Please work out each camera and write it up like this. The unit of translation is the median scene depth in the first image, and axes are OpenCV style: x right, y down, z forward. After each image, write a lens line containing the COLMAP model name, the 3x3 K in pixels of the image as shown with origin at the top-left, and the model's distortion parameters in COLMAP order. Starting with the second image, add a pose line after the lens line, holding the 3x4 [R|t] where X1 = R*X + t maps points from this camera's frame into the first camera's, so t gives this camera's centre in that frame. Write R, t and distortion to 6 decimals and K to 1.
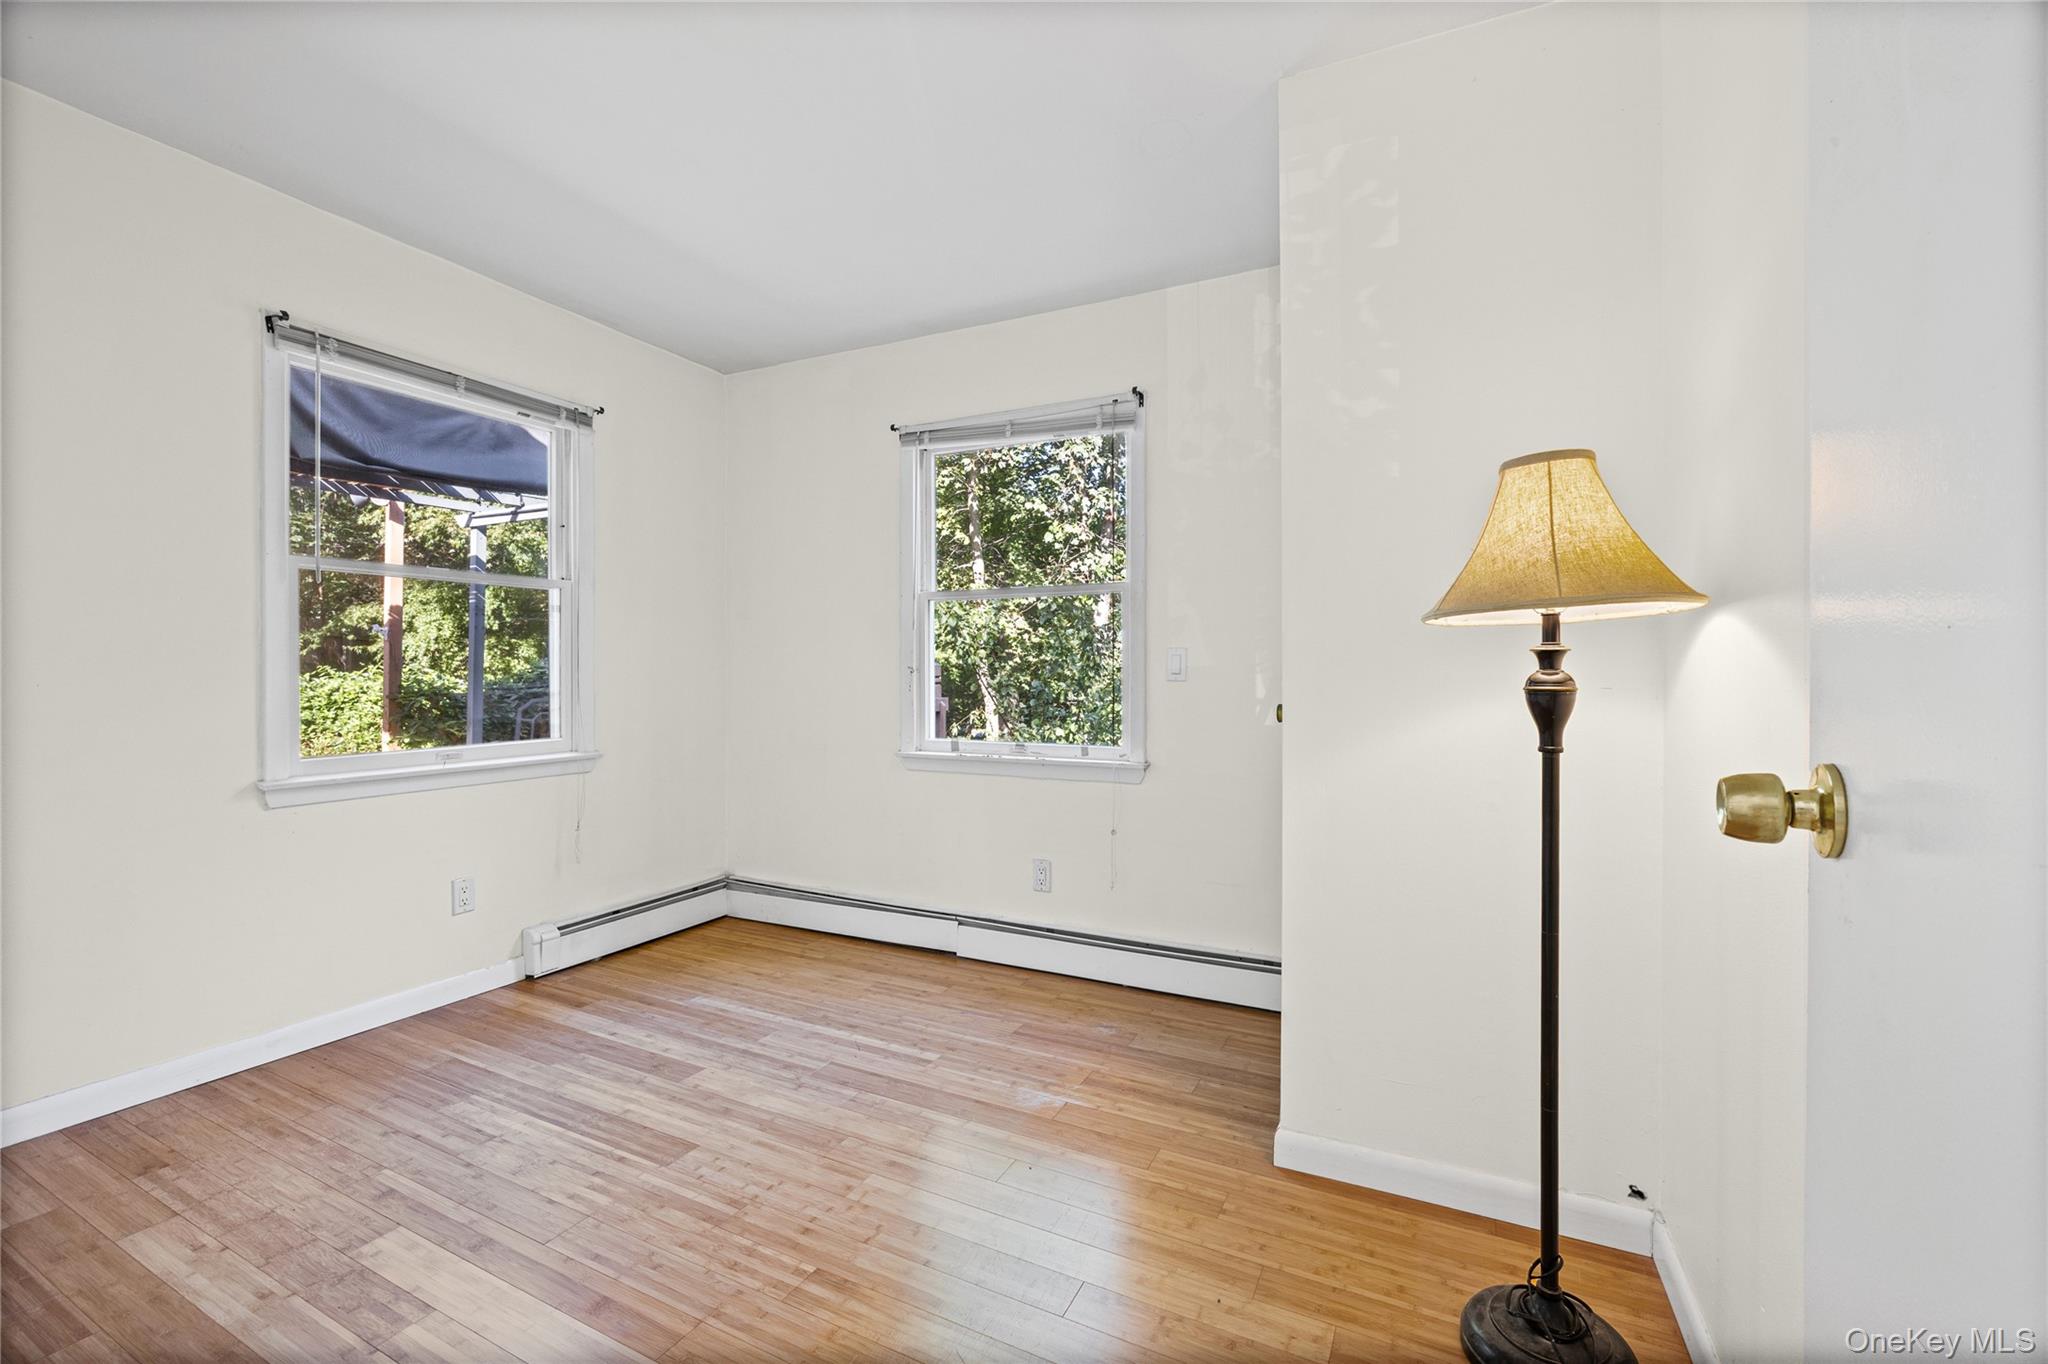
lens RADIAL K [[843.5, 0, 1024.0], [0, 843.5, 682.0], [0, 0, 1]] dist [-0.016369, 0.000824]
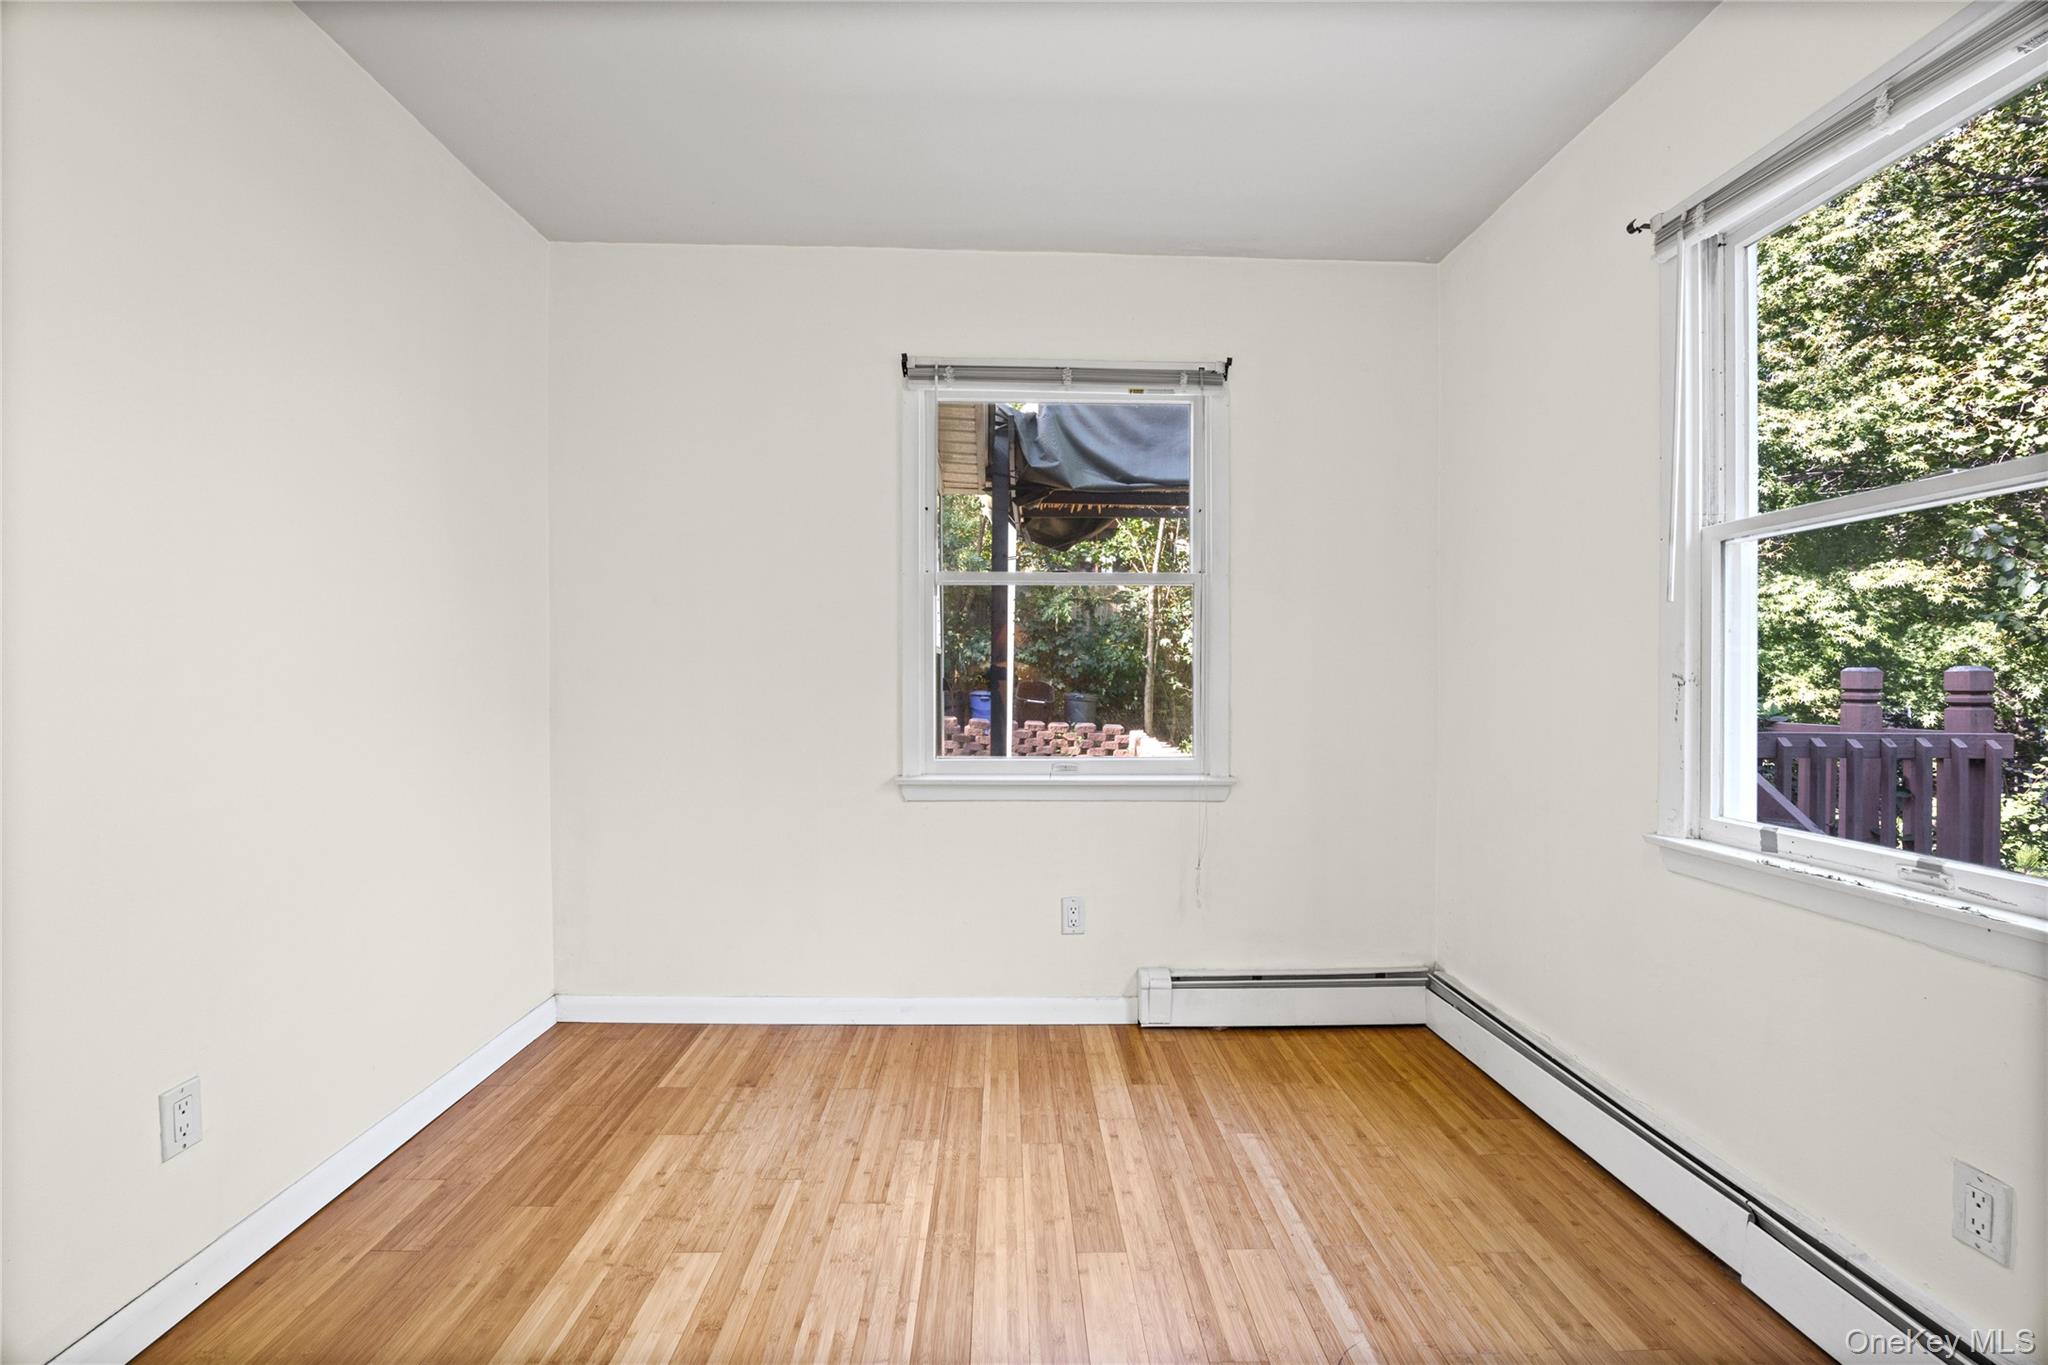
lens RADIAL K [[872.1, 0, 1027.2], [0, 872.1, 691.7], [0, 0, 1]] dist [-0.020018, 0.000504]
pose [[0.474456, 0.017127, -0.880112, 0.199203], [-0.014774, 0.999825, 0.011492, -0.011604], [0.880155, 0.007550, 0.474626, 0.559497]]
